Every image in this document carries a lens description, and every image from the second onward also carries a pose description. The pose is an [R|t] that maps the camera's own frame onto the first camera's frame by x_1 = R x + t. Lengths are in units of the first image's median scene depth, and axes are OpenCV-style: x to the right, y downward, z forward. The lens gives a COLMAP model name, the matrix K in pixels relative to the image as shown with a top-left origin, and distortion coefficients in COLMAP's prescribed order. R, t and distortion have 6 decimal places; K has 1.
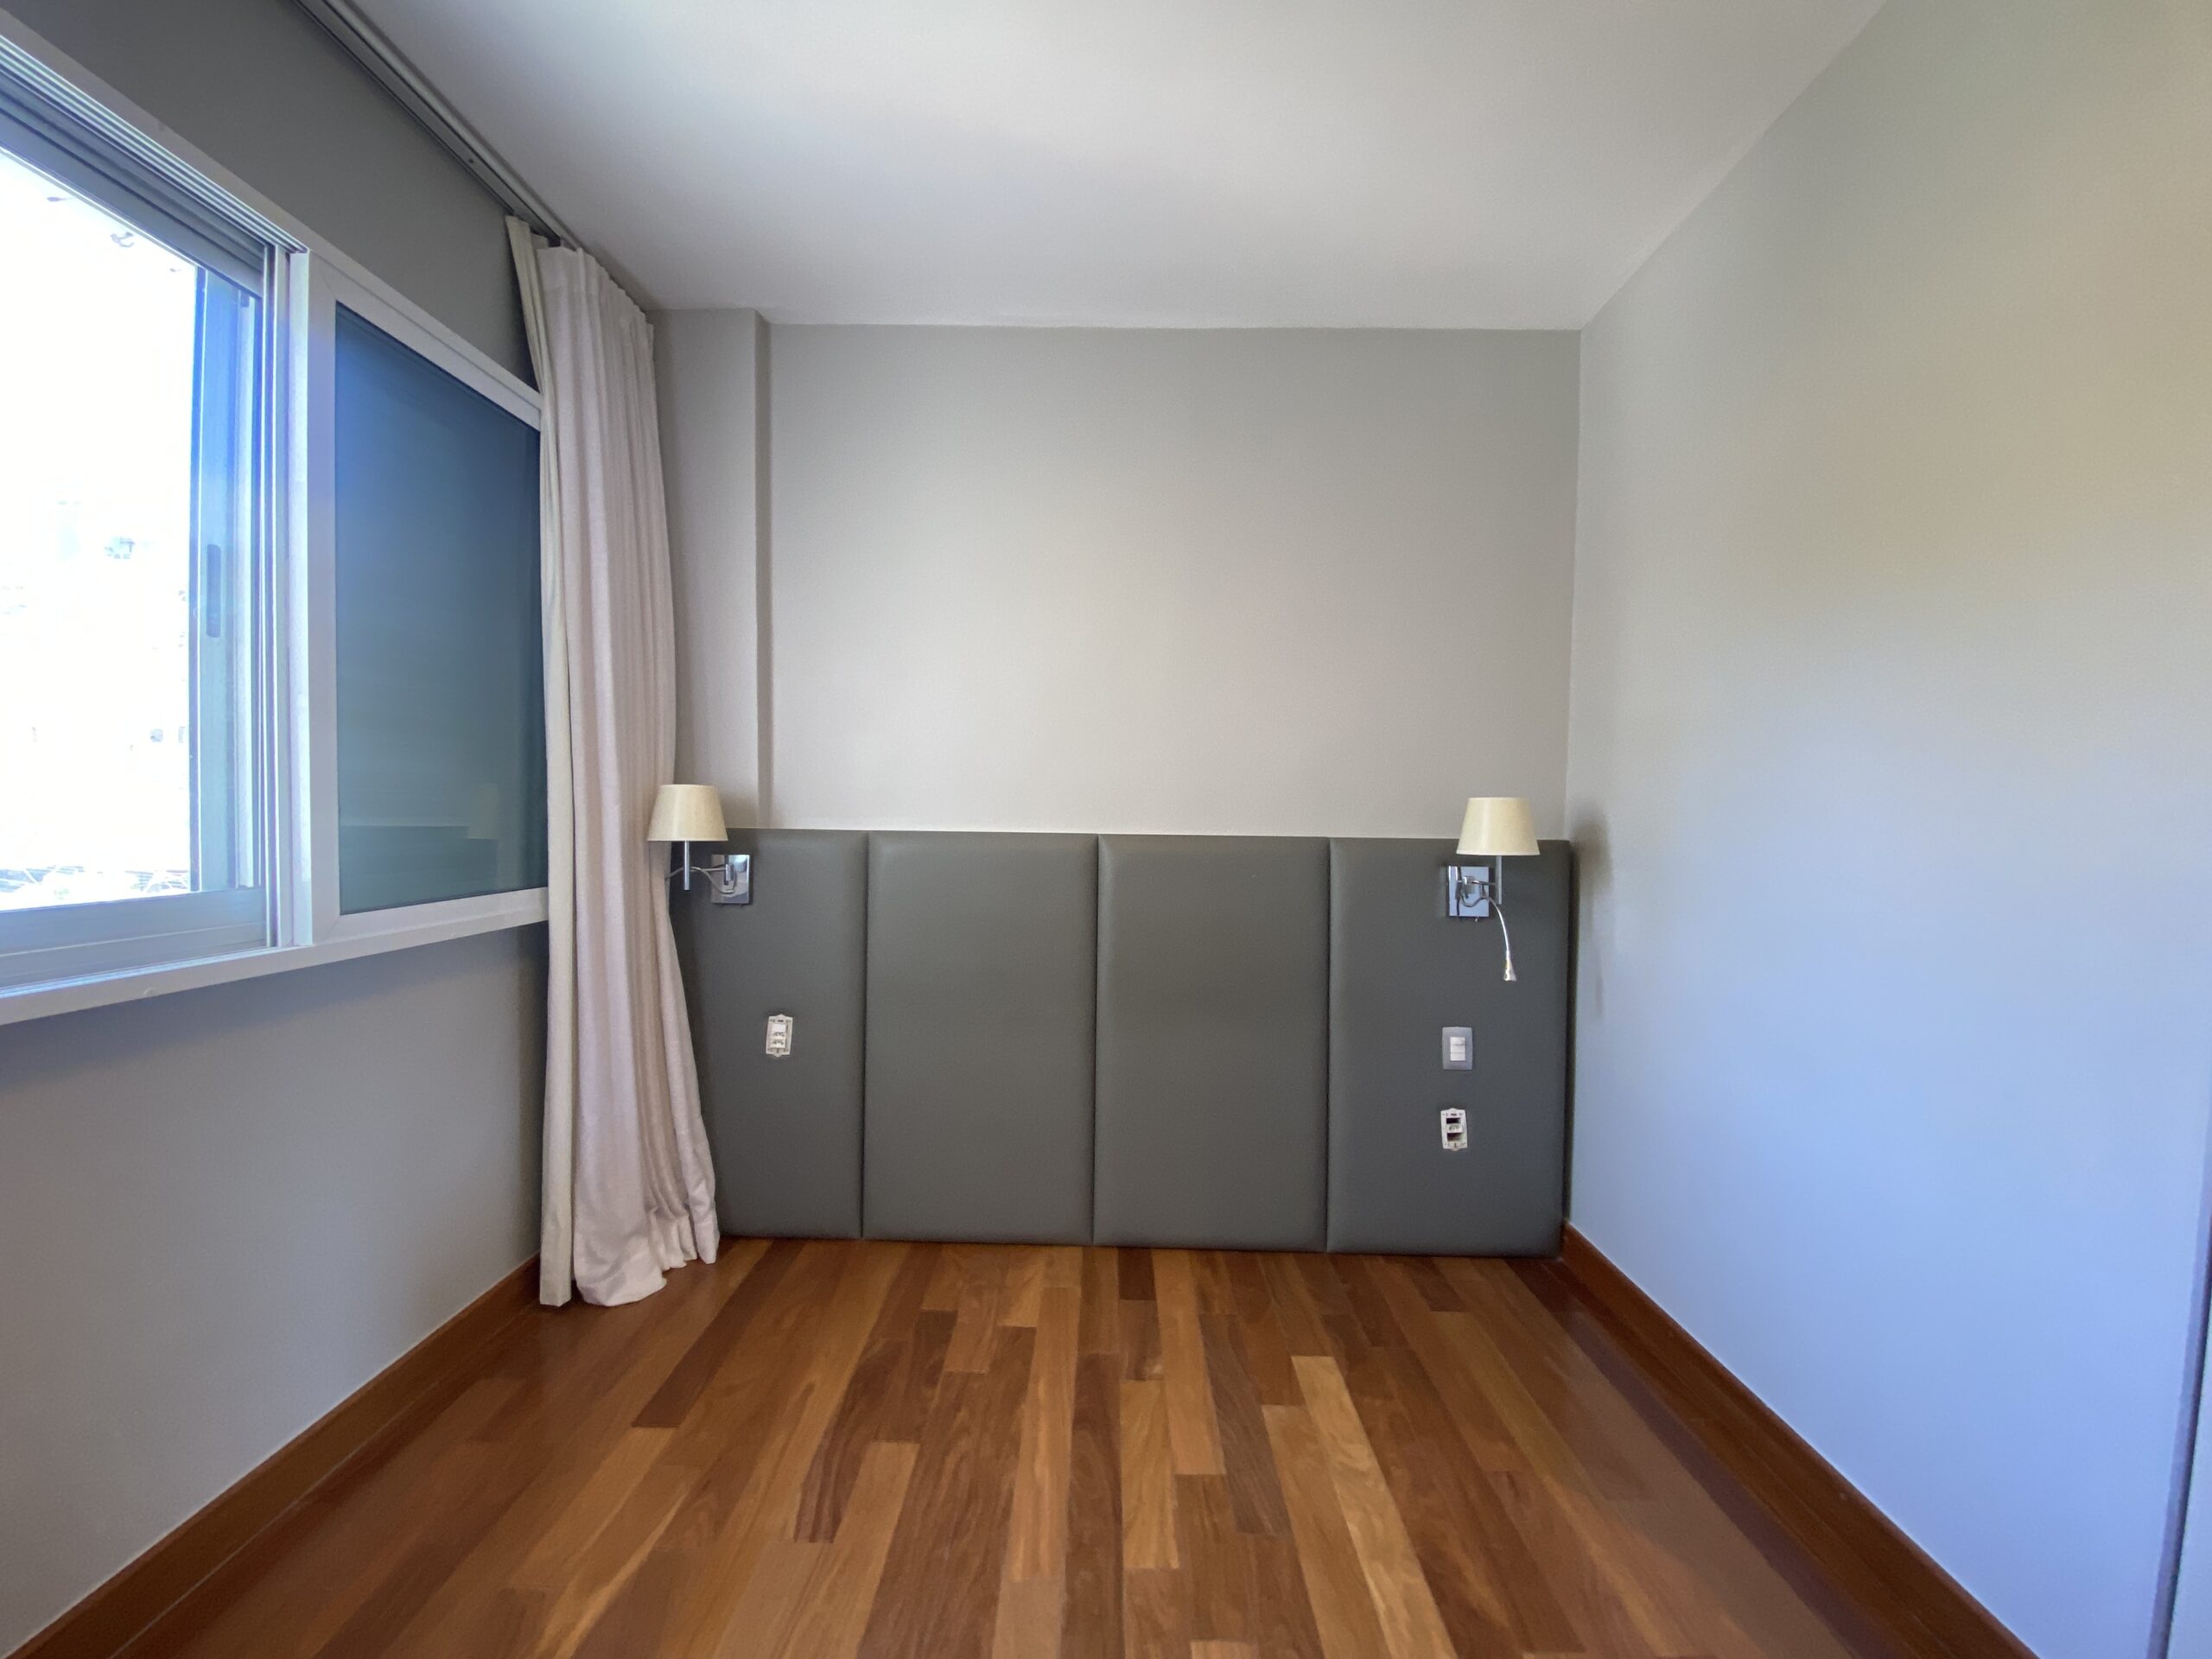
lens RADIAL K [[905.6, 0, 1106.0], [0, 905.6, 829.5], [0, 0, 1]] dist [0.025479, -0.020460]
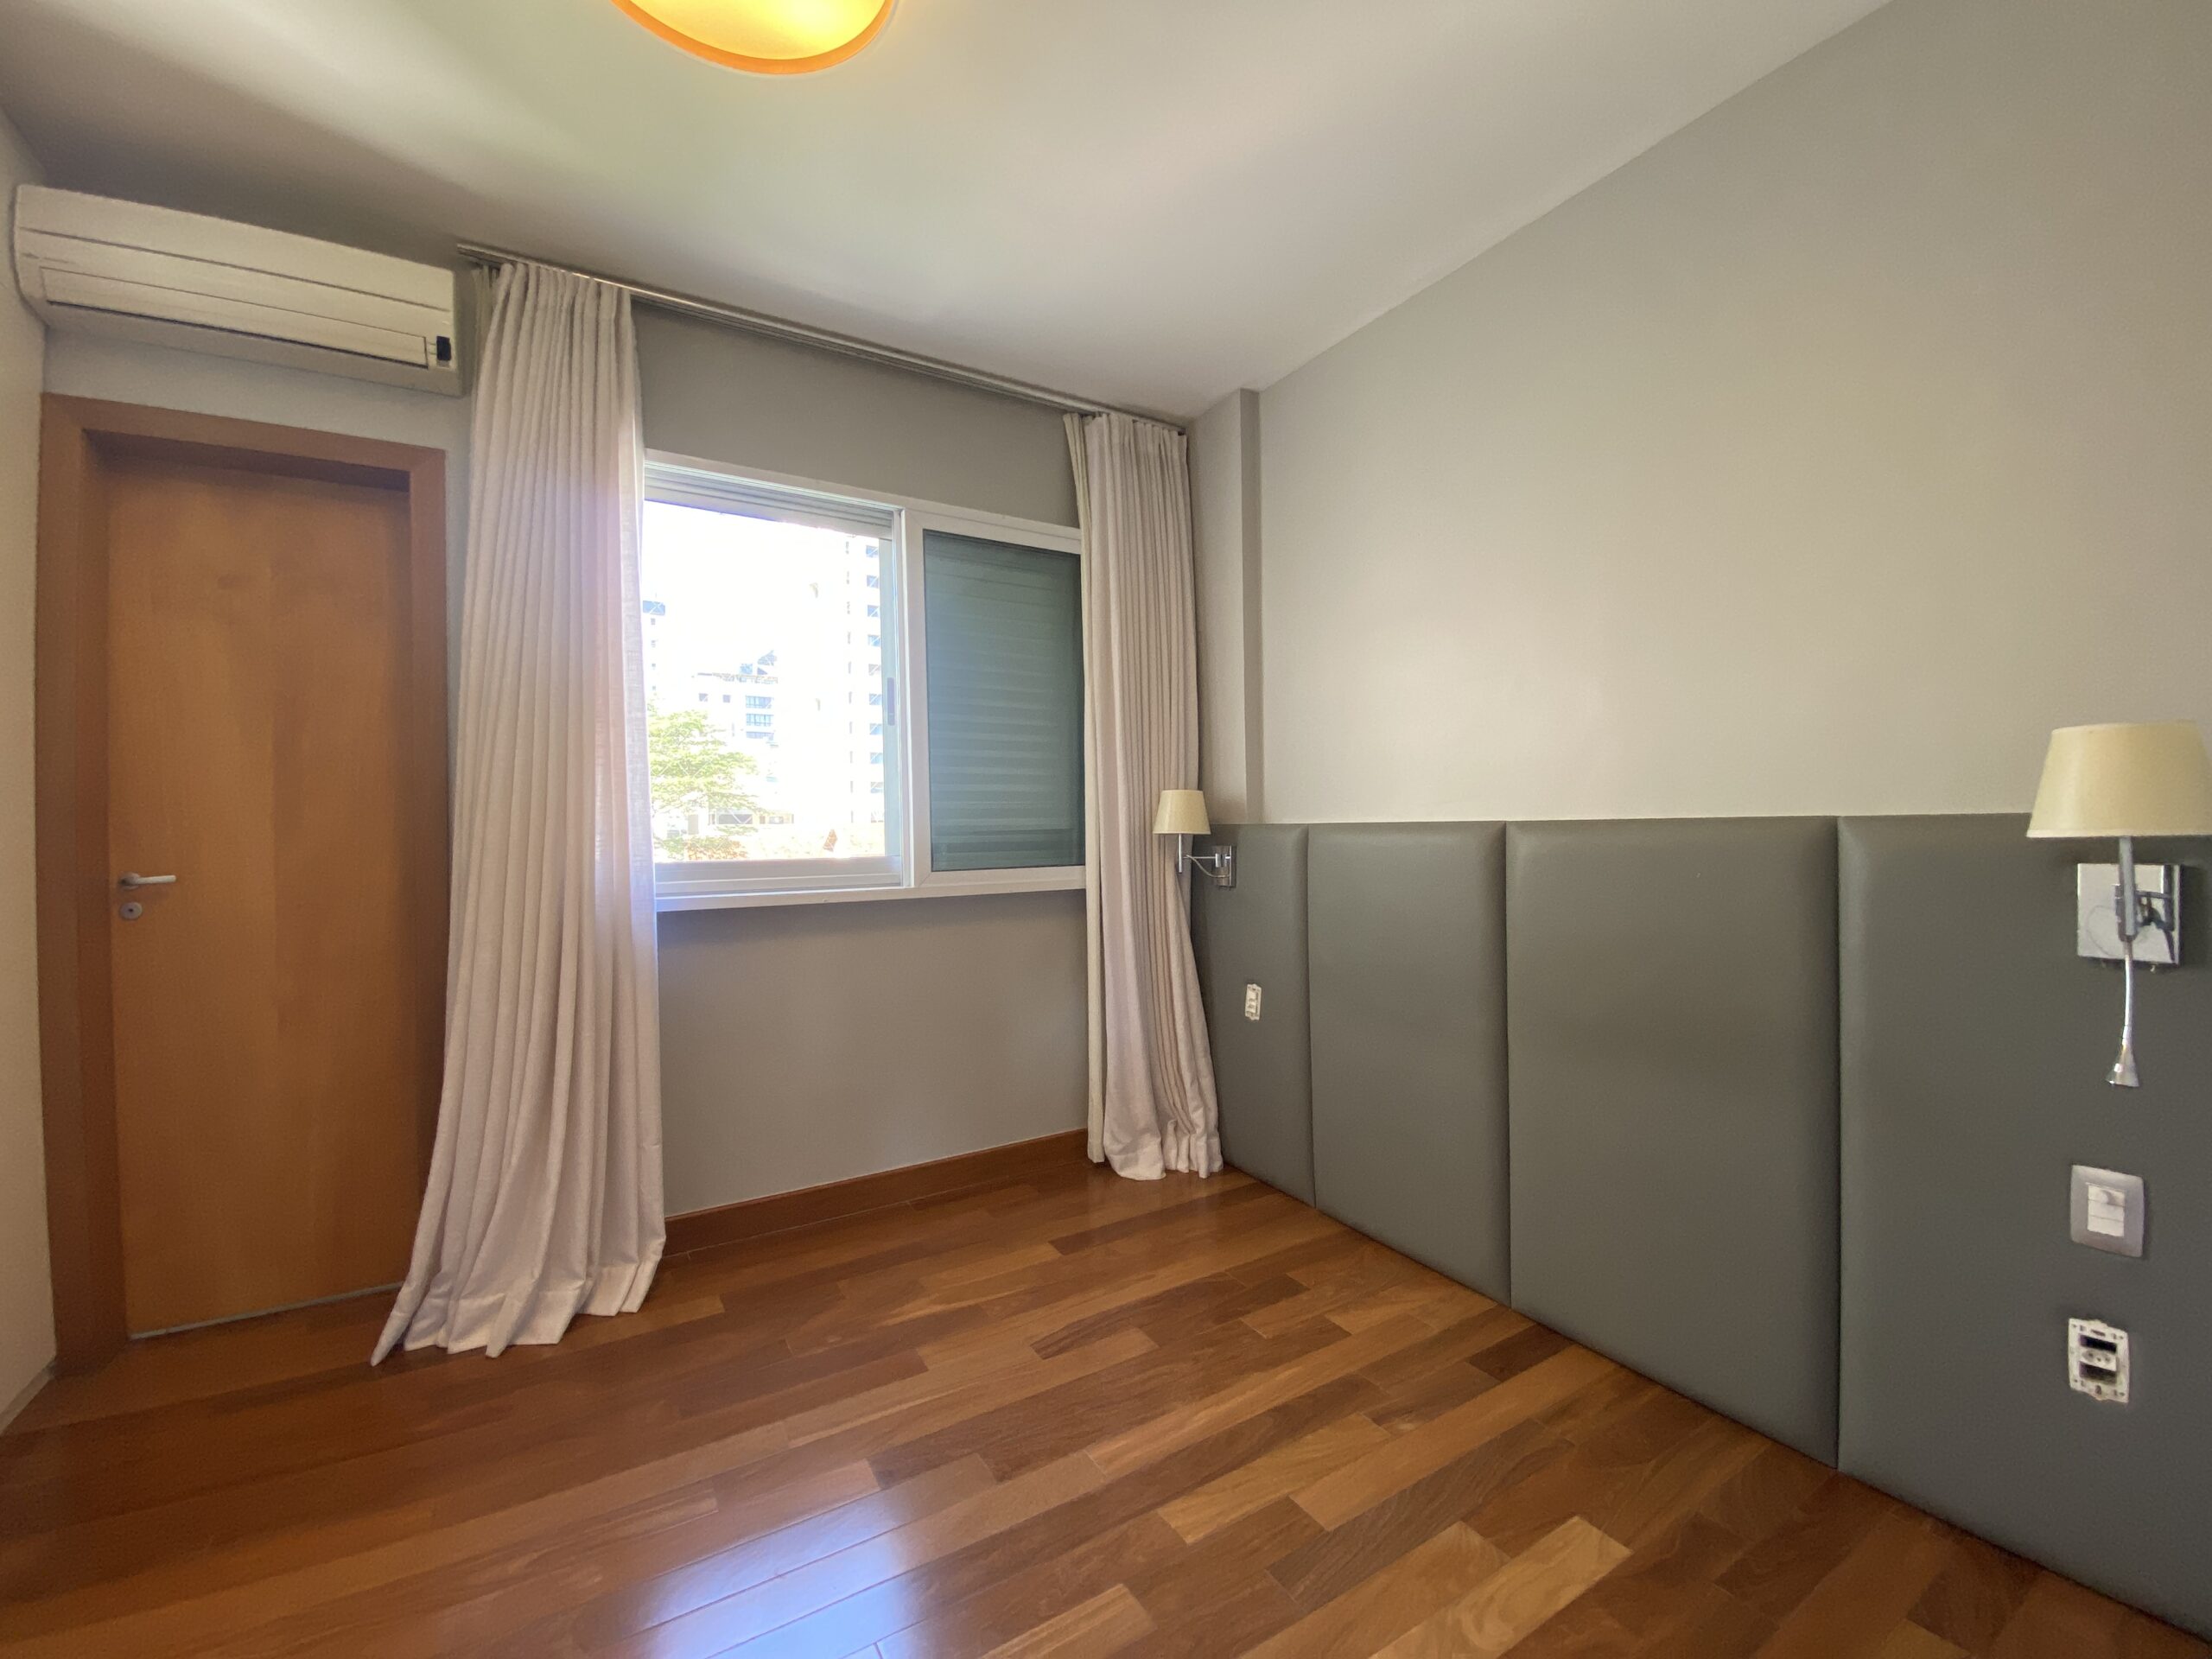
lens RADIAL K [[905.6, 0, 1106.0], [0, 905.6, 829.5], [0, 0, 1]] dist [0.025479, -0.020460]
pose [[0.526245, -0.018450, -0.850133, 0.576398], [0.001588, 0.999784, -0.020715, 0.033292], [0.850331, 0.009551, 0.526161, 0.254351]]
